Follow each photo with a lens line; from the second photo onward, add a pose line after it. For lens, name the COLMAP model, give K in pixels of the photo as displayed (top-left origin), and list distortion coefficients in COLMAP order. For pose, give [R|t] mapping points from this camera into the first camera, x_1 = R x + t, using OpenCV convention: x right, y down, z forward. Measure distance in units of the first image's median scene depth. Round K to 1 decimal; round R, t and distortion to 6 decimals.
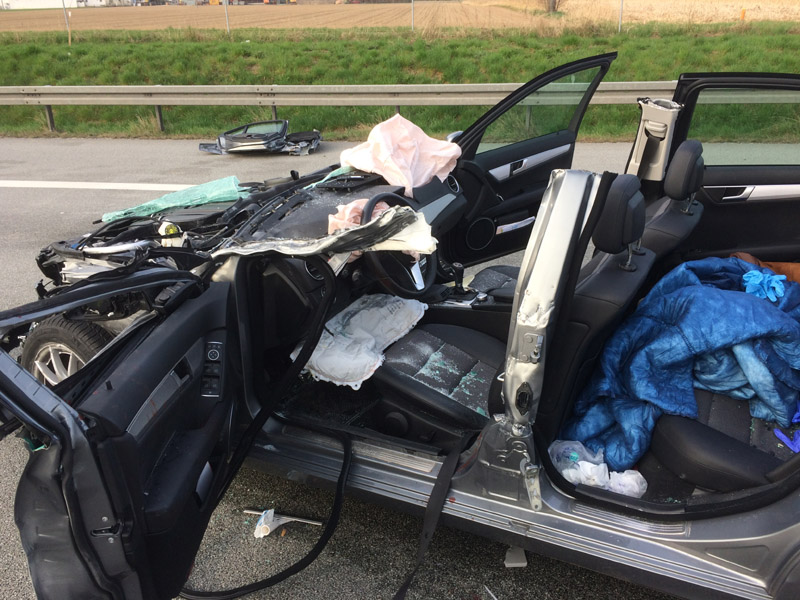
lens RADIAL K [[693.7, 0, 400.0], [0, 693.7, 300.0], [0, 0, 1]] dist [0.077456, -0.127168]
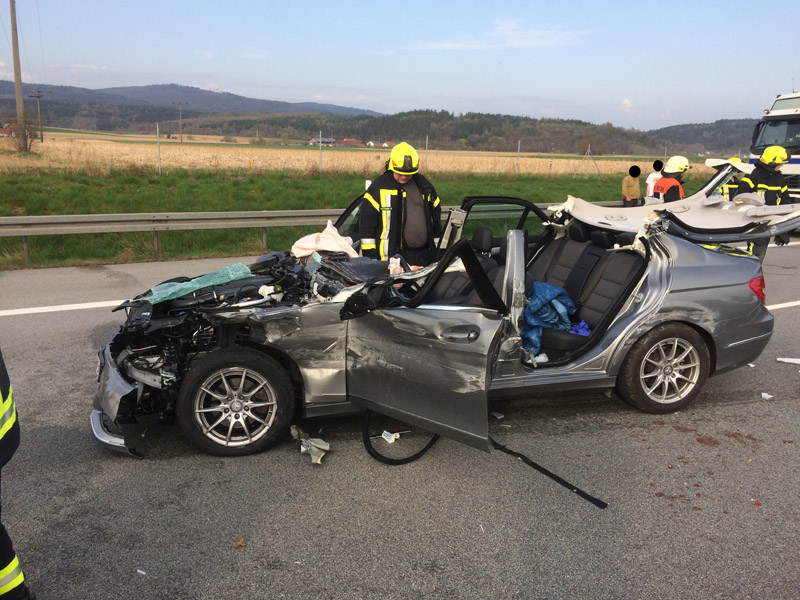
lens RADIAL K [[681.6, 0, 400.0], [0, 681.6, 300.0], [0, 0, 1]] dist [0.011998, 0.000682]
pose [[0.743314, -0.100819, 0.661301, -1.172223], [0.218839, 0.970830, -0.097970, 0.142670], [-0.632134, 0.217541, 0.743695, -0.347880]]
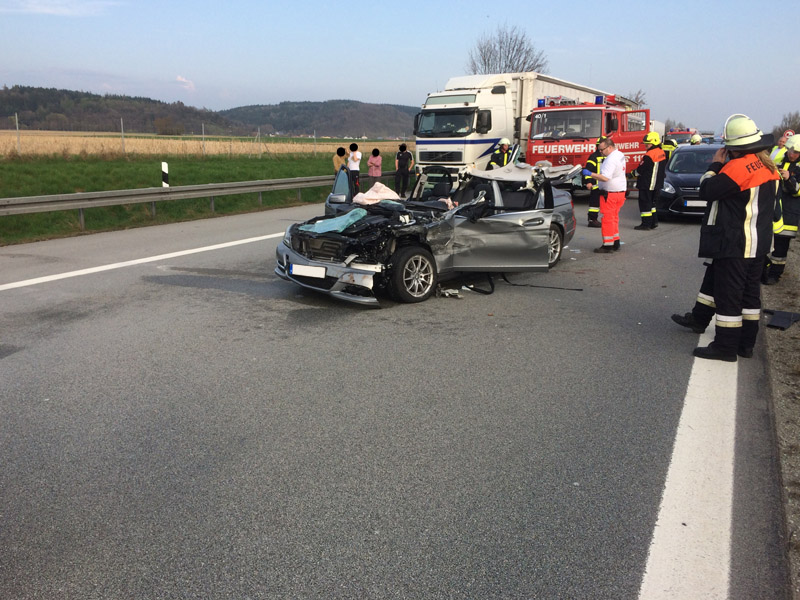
lens RADIAL K [[693.7, 0, 400.0], [0, 693.7, 300.0], [0, 0, 1]] dist [0.077456, -0.127168]
pose [[0.244800, -0.186591, 0.951450, -3.242170], [0.350254, 0.932059, 0.092671, -0.056888], [-0.904099, 0.310563, 0.293522, 0.278121]]
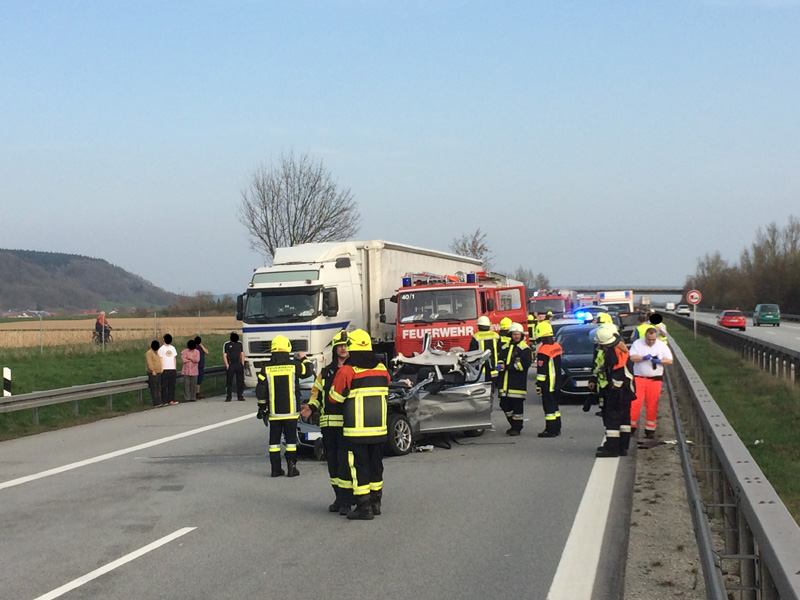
lens RADIAL K [[1383.8, 0, 400.0], [0, 1383.8, 300.0], [0, 0, 1]] dist [0.006666, 0.050920]
pose [[-0.019866, 0.033951, 0.999226, -8.134332], [0.400611, 0.915956, -0.023157, -0.370017], [-0.916033, 0.399841, -0.031797, 0.975844]]
